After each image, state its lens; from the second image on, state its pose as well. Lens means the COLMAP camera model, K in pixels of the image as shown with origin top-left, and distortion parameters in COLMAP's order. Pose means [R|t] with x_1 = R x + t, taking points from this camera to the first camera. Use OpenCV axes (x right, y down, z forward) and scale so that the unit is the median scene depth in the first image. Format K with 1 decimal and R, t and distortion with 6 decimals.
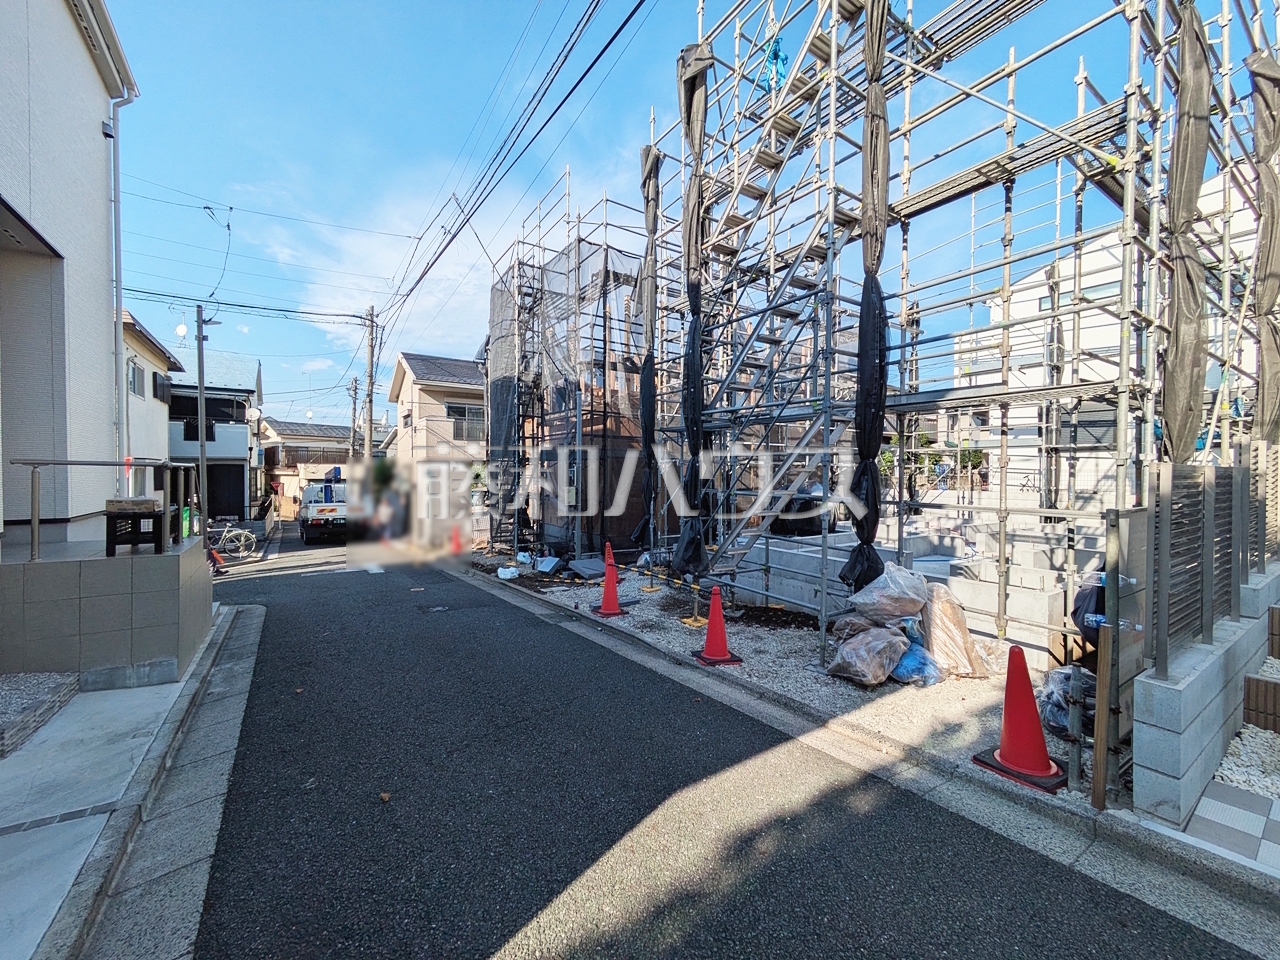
lens RADIAL K [[509.3, 0, 642.4], [0, 509.3, 480.4], [0, 0, 1]] dist [0.009255, -0.000795]
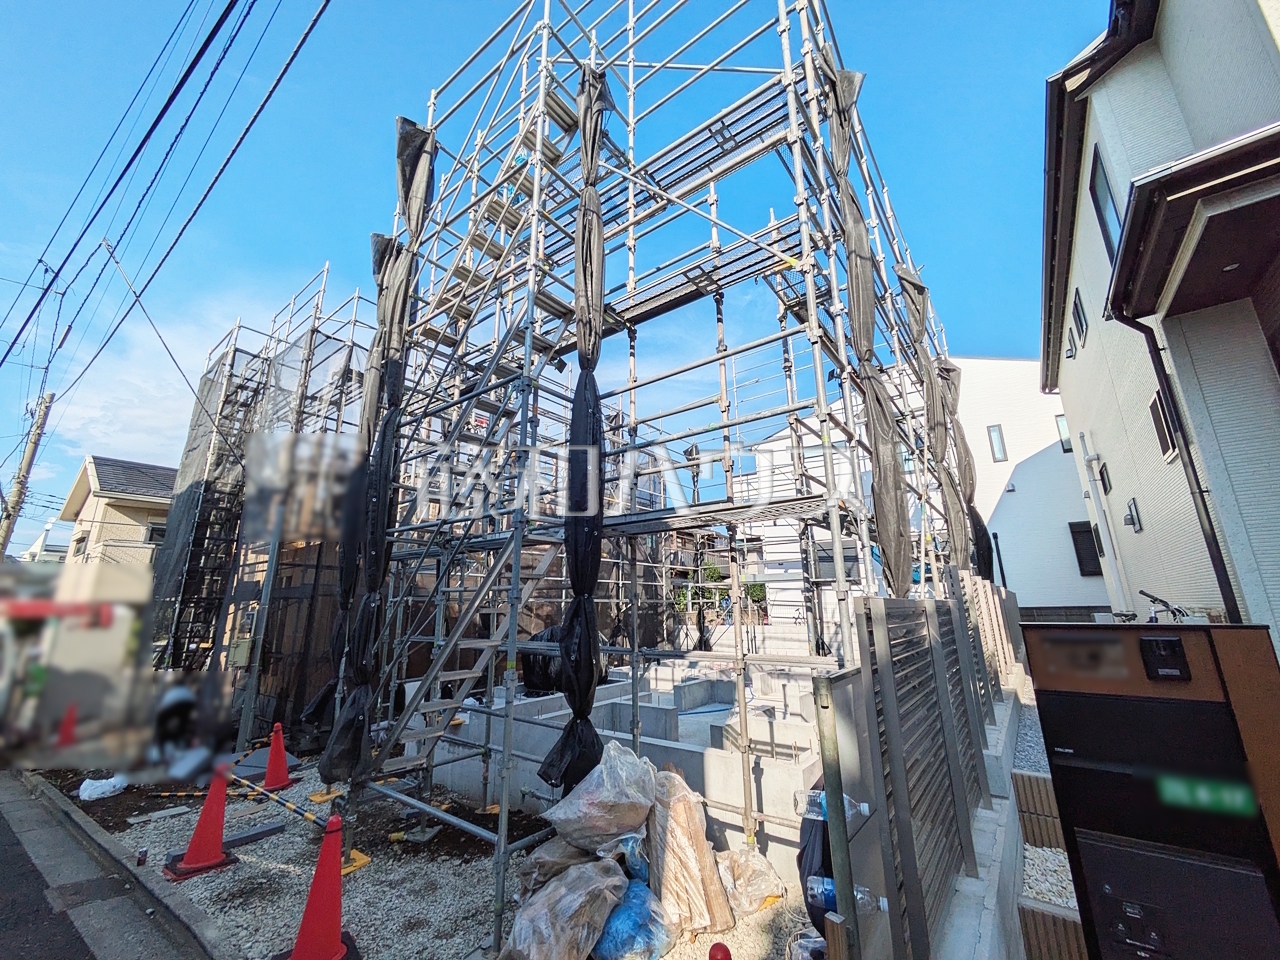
lens RADIAL K [[509.3, 0, 640.2], [0, 509.3, 479.3], [0, 0, 1]] dist [0.009255, -0.000795]
pose [[0.944296, 0.064630, 0.322687, 0.249627], [0.022288, 0.965716, -0.258642, -0.007939], [-0.328340, 0.251427, 0.910482, 0.229013]]
